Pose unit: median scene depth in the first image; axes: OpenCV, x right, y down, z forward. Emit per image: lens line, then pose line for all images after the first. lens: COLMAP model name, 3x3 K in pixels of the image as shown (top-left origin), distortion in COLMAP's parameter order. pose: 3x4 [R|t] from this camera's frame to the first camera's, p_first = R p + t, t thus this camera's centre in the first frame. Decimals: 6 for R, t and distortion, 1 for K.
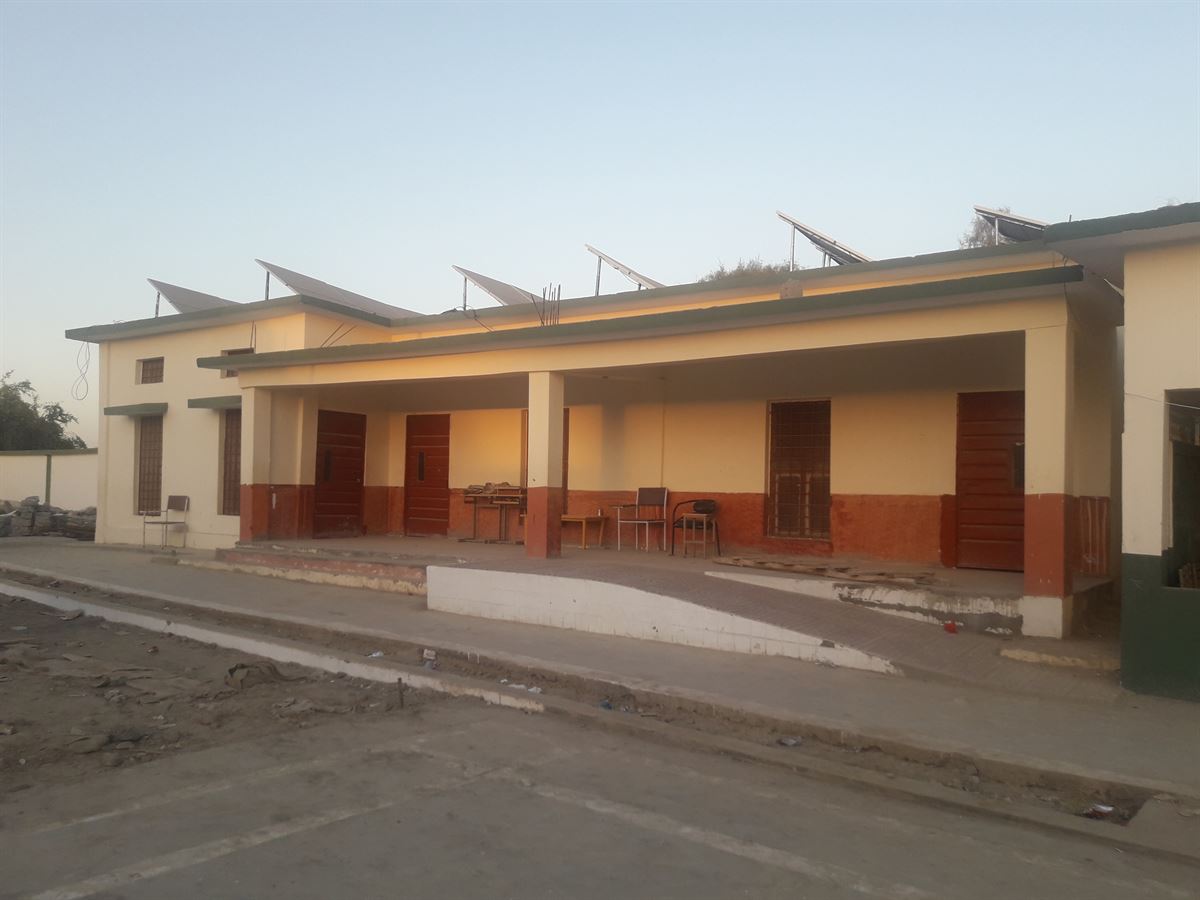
lens RADIAL K [[966.4, 0, 600.1], [0, 966.4, 471.0], [0, 0, 1]] dist [0.152514, -0.310579]
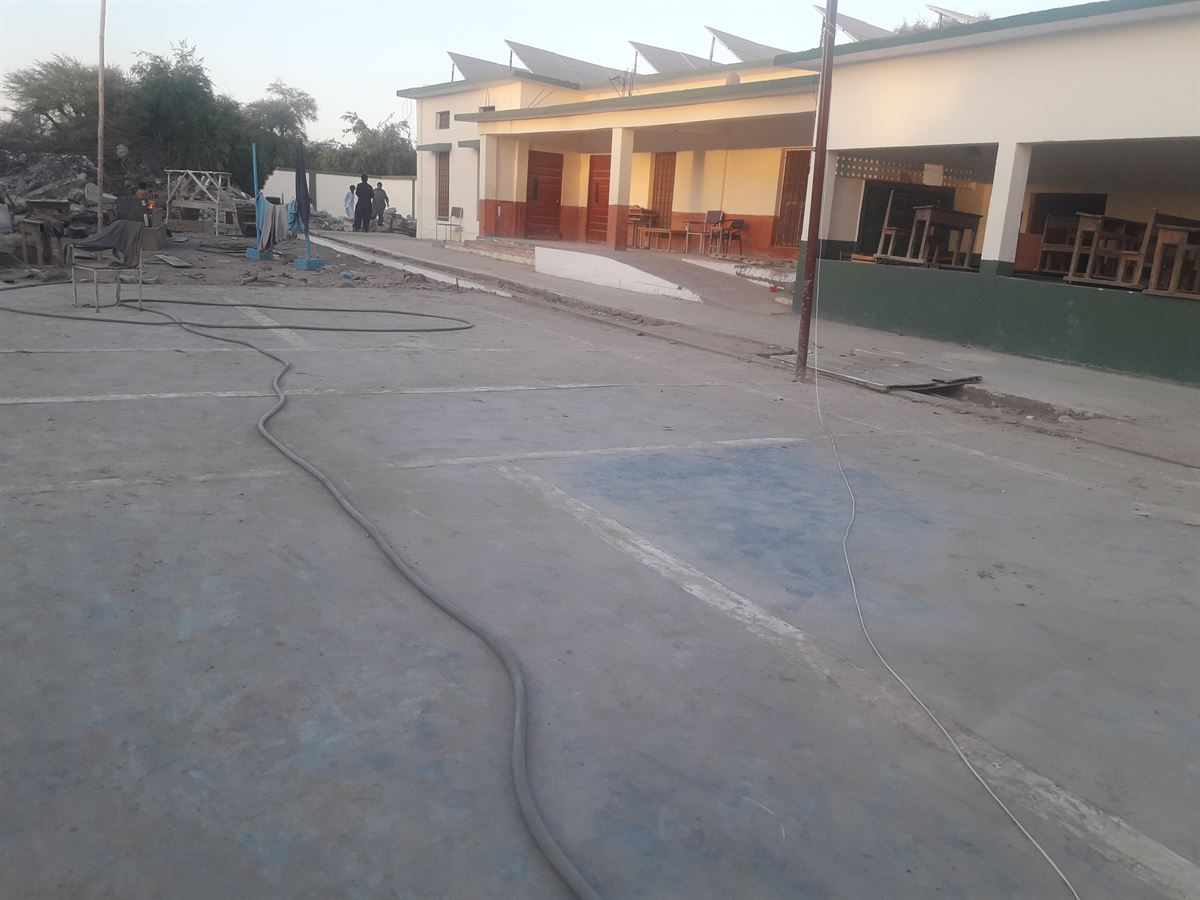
lens RADIAL K [[966.4, 0, 600.1], [0, 966.4, 471.0], [0, 0, 1]] dist [0.152514, -0.310579]
pose [[0.927512, 0.133157, -0.349271, 0.428836], [-0.040239, 0.964537, 0.260864, 0.017261], [0.371621, -0.227900, 0.899978, -0.459130]]
